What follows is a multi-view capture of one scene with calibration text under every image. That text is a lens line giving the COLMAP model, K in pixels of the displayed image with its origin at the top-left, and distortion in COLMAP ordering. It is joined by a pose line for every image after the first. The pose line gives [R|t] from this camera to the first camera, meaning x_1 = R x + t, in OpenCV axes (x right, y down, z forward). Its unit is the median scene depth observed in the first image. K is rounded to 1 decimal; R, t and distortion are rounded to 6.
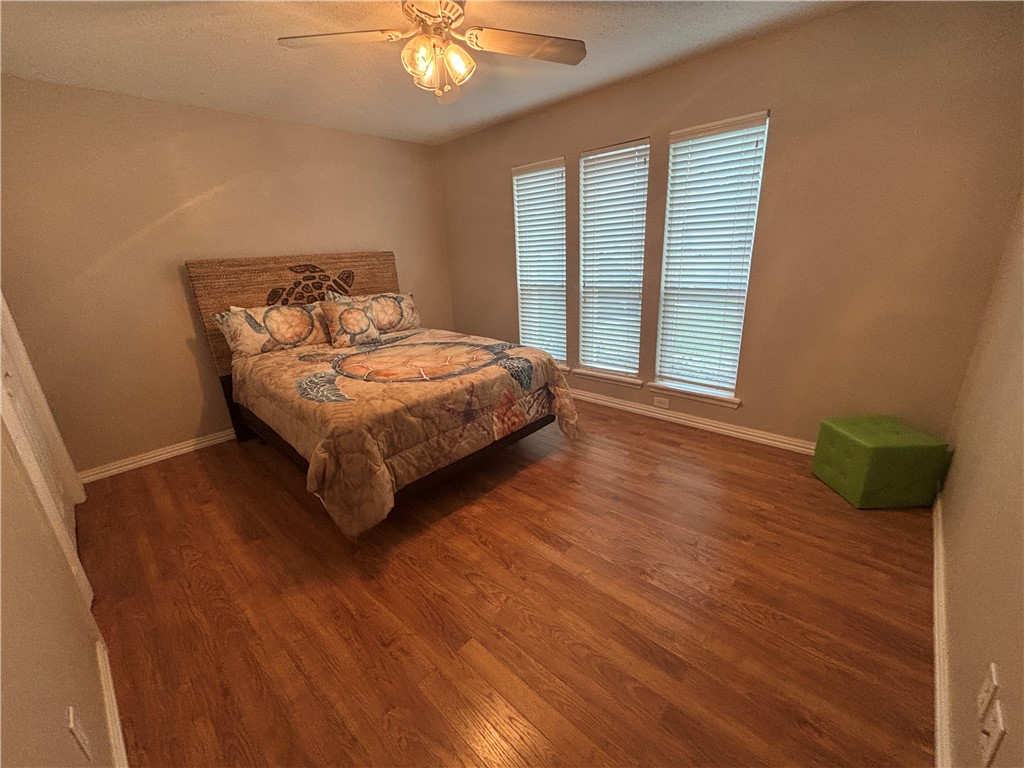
lens RADIAL K [[411.0, 0, 512.0], [0, 411.0, 384.0], [0, 0, 1]] dist [0.013710, -0.010823]
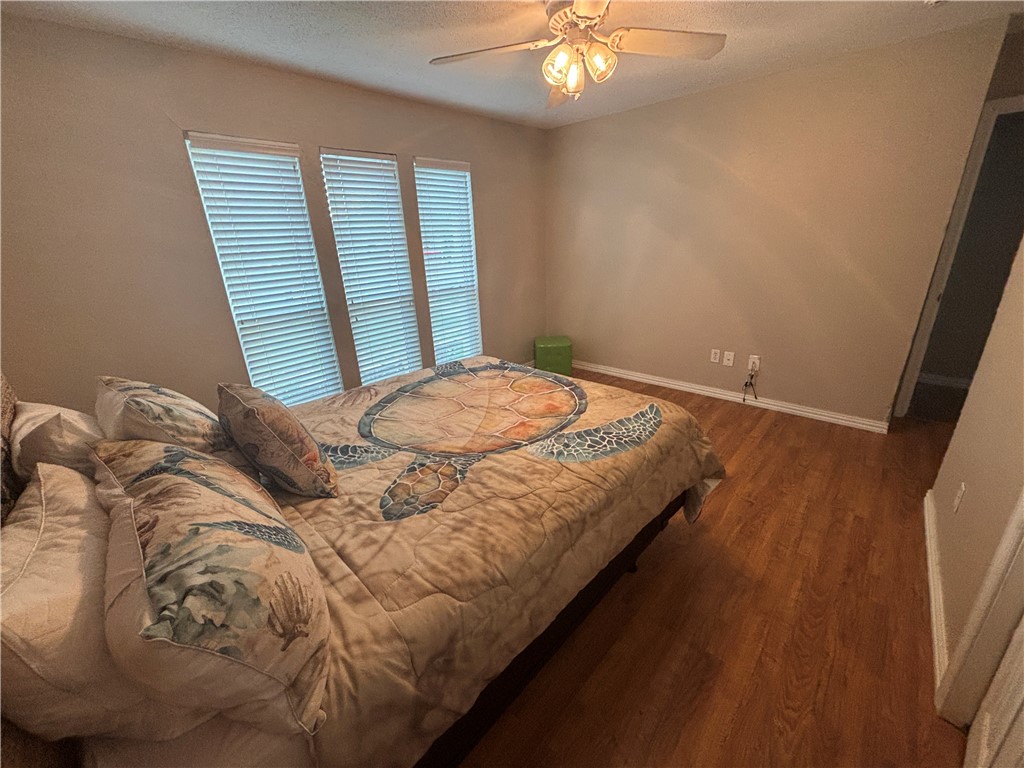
lens RADIAL K [[411.0, 0, 512.0], [0, 411.0, 384.0], [0, 0, 1]] dist [0.013710, -0.010823]
pose [[-0.007801, -0.290707, 0.956780, -1.041980], [0.355500, 0.893497, 0.274378, -0.306112], [-0.934644, 0.342276, 0.096376, 0.987114]]
